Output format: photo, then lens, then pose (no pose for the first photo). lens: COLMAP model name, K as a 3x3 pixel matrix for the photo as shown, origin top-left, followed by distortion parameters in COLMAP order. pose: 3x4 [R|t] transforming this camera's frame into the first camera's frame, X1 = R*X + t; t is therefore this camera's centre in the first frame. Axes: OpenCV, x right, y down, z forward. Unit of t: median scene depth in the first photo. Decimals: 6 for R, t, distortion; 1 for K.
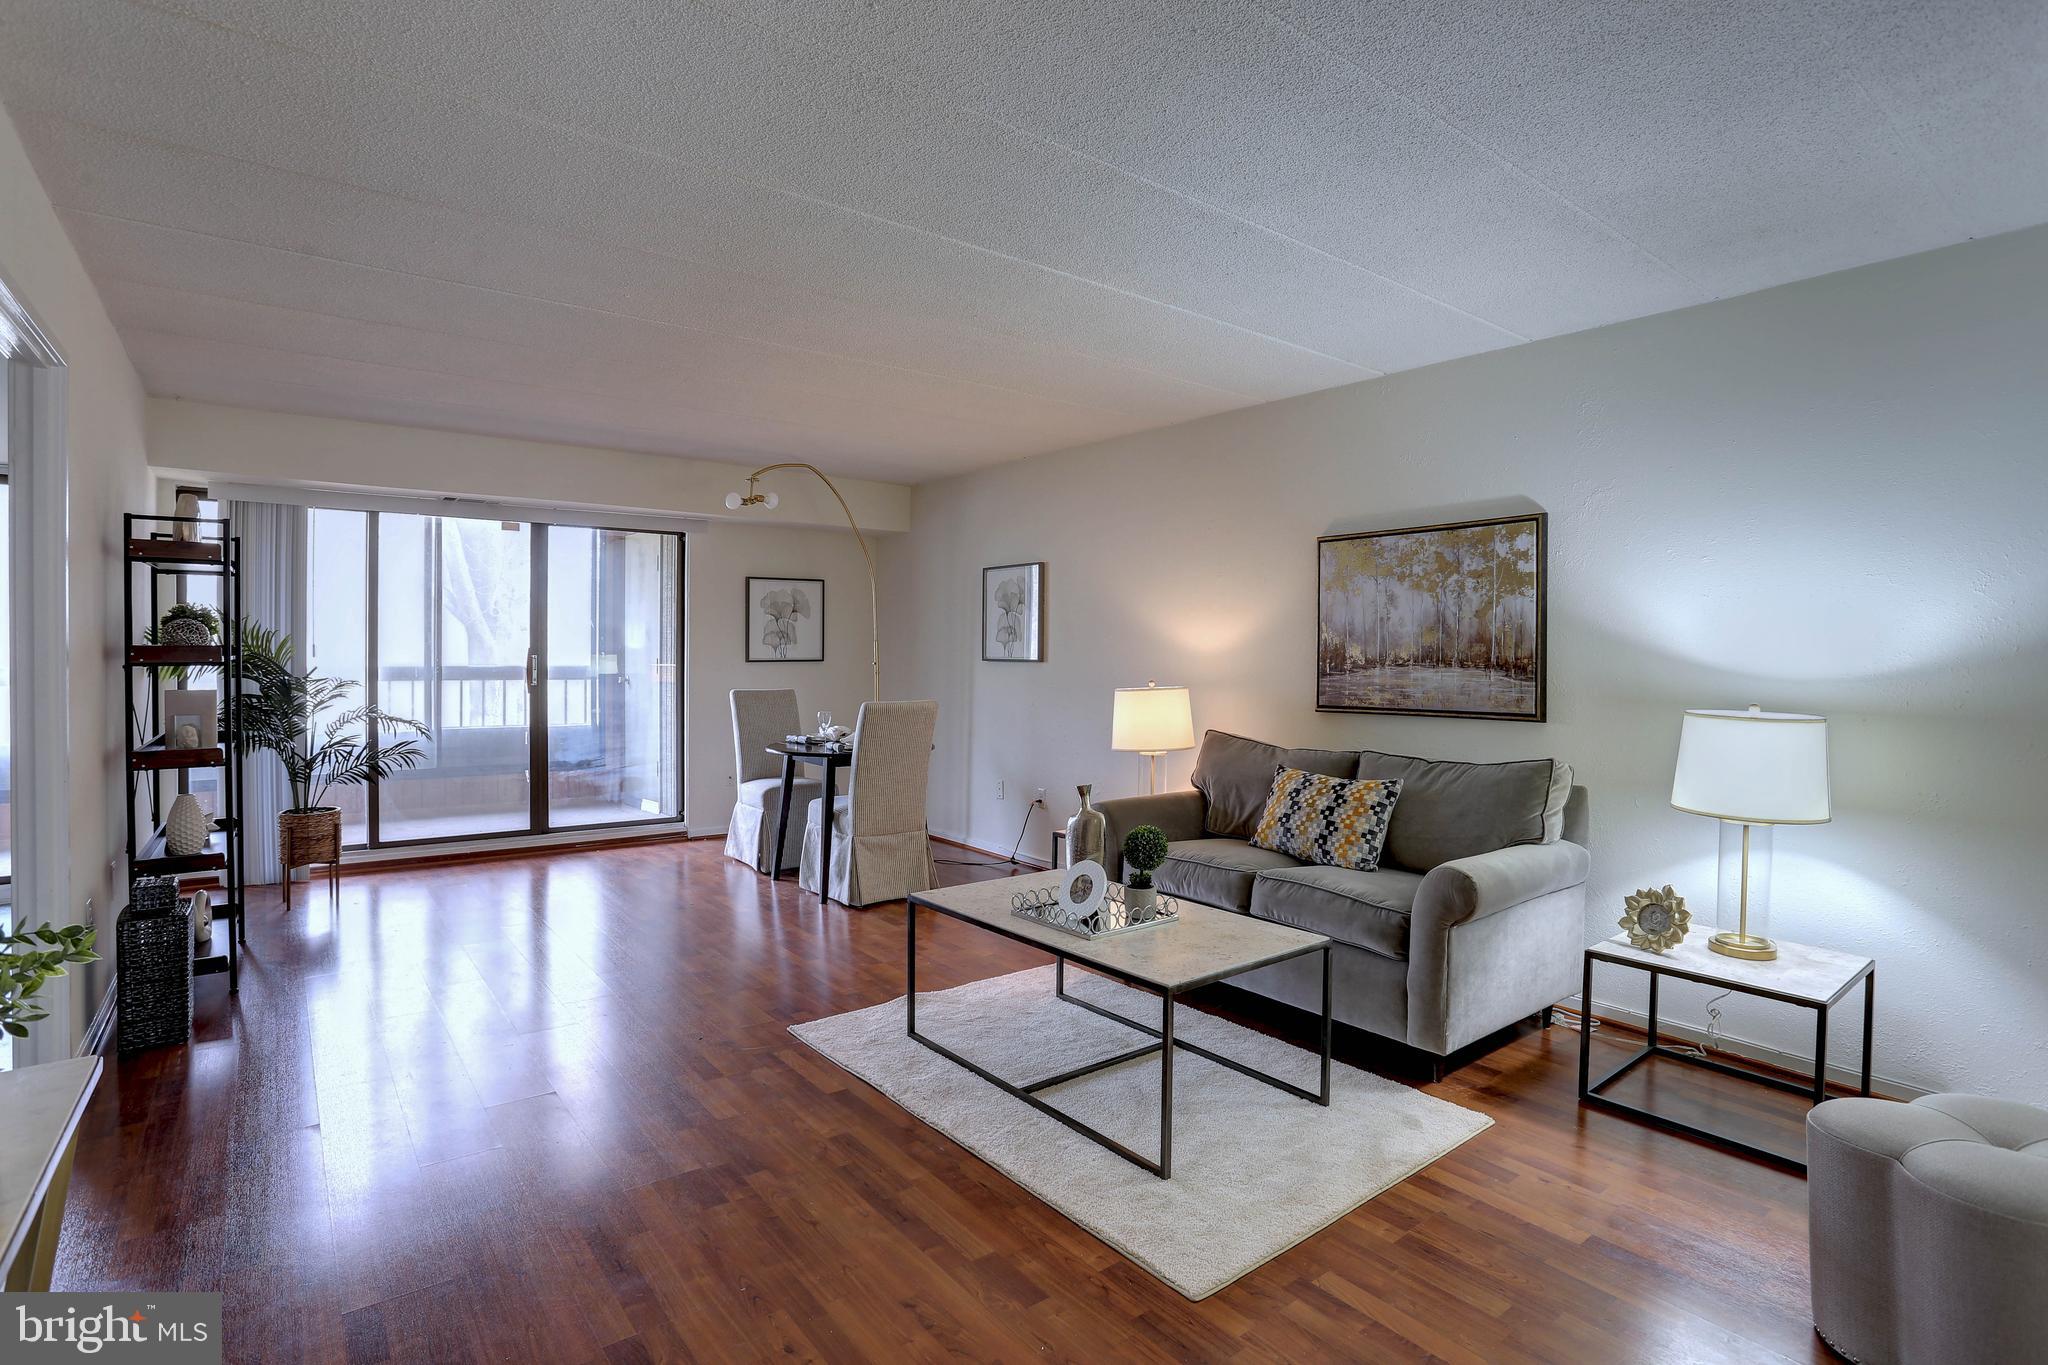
lens RADIAL K [[1002.1, 0, 1027.2], [0, 1002.1, 663.8], [0, 0, 1]] dist [-0.016948, 0.001865]
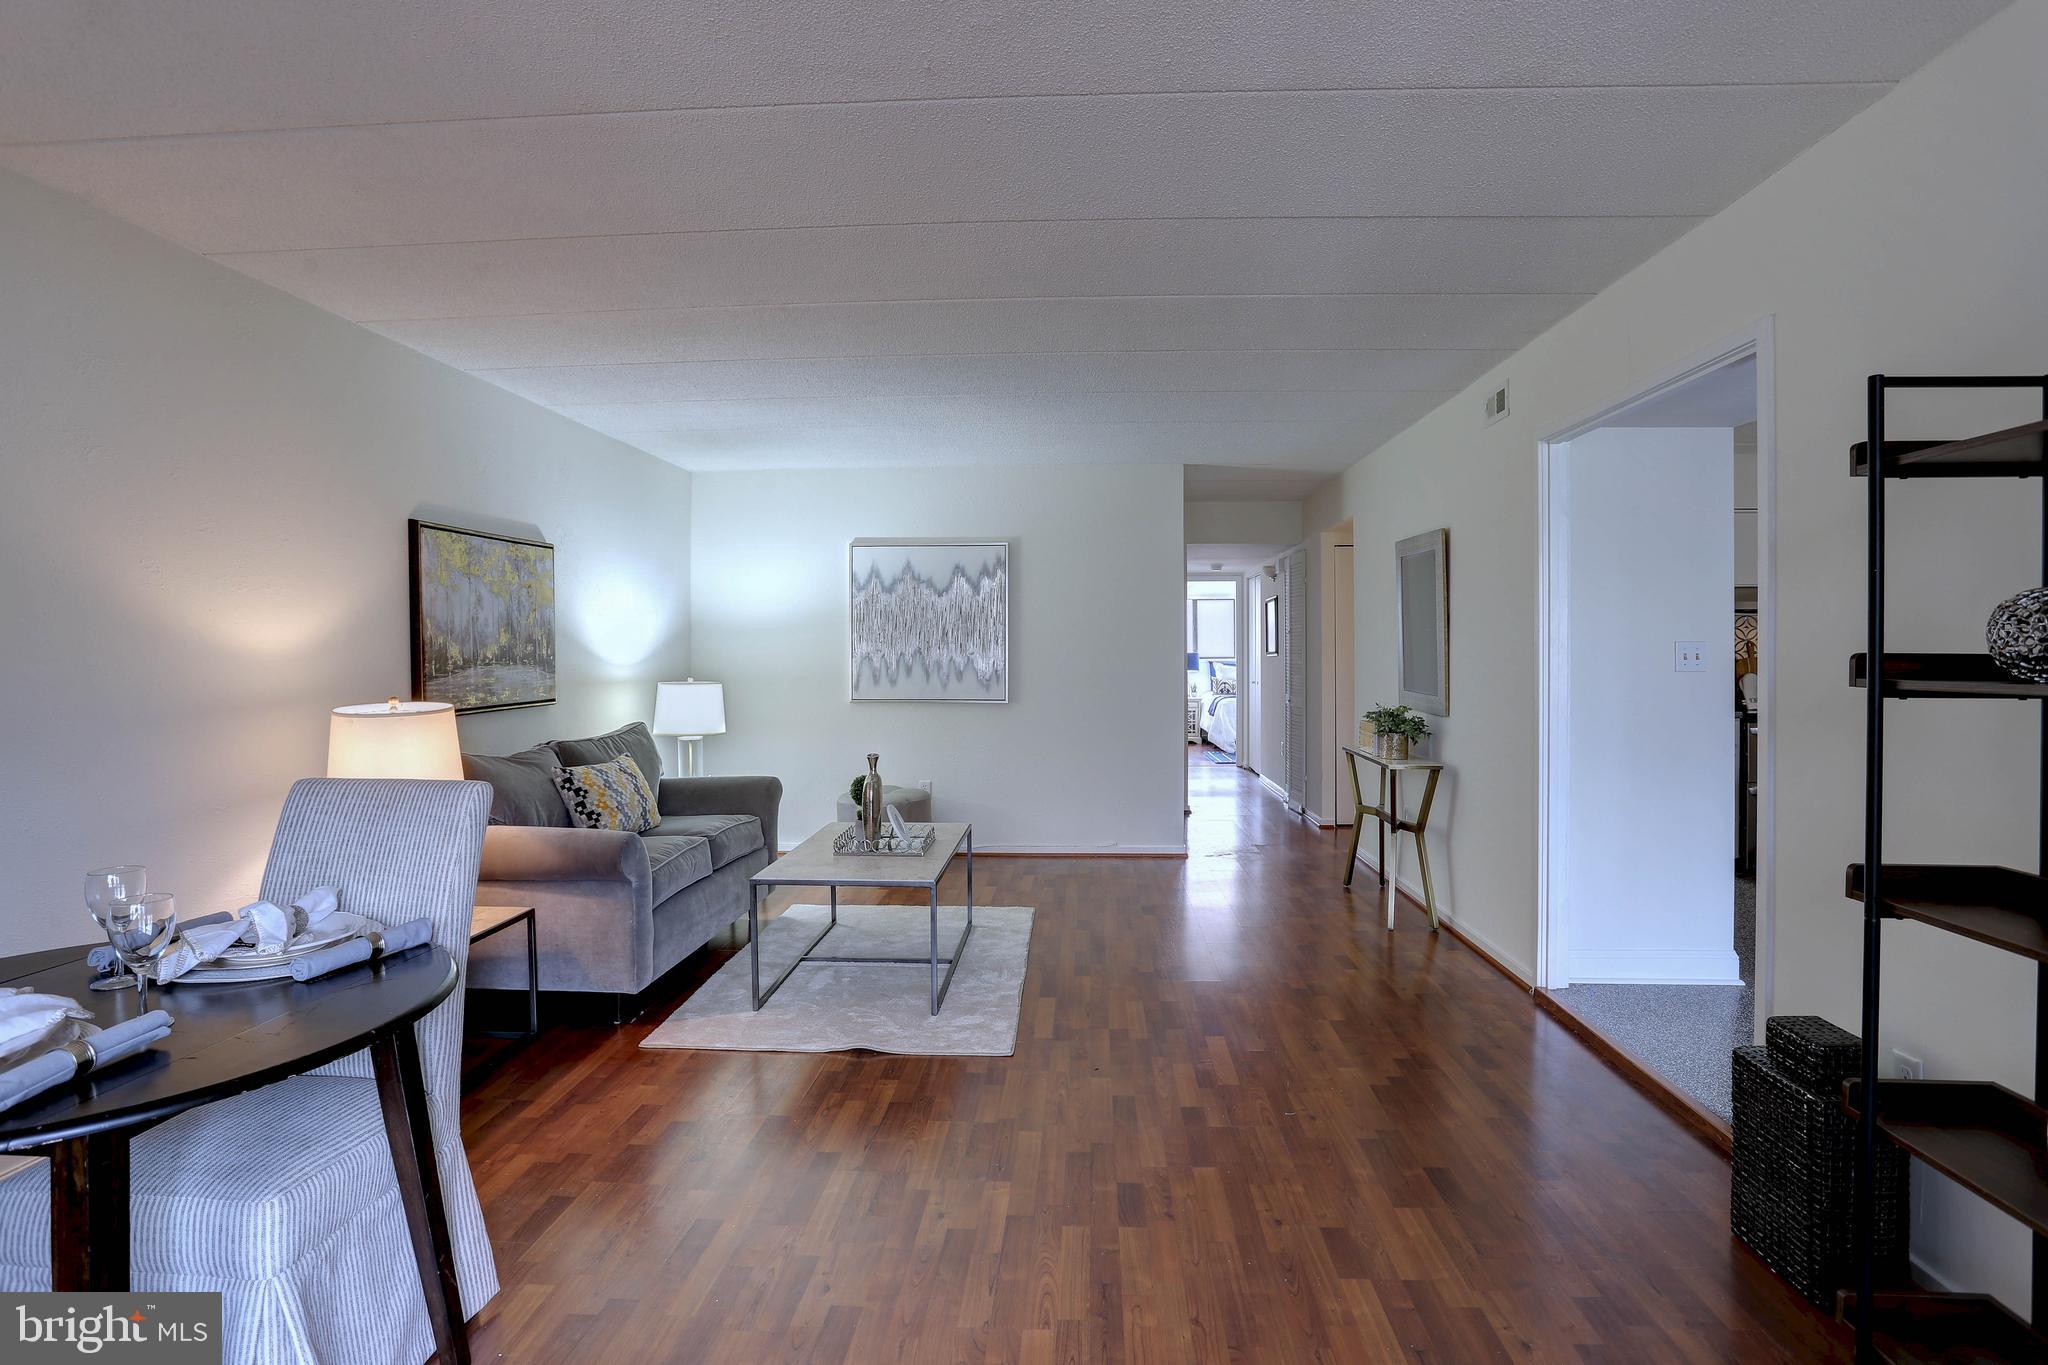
lens RADIAL K [[1002.1, 0, 1027.2], [0, 1002.1, 663.8], [0, 0, 1]] dist [-0.016948, 0.001865]
pose [[-0.742893, -0.006938, 0.669374, -0.723508], [0.012782, 0.999617, 0.024547, -0.017260], [-0.669288, 0.026792, -0.742520, 1.386584]]
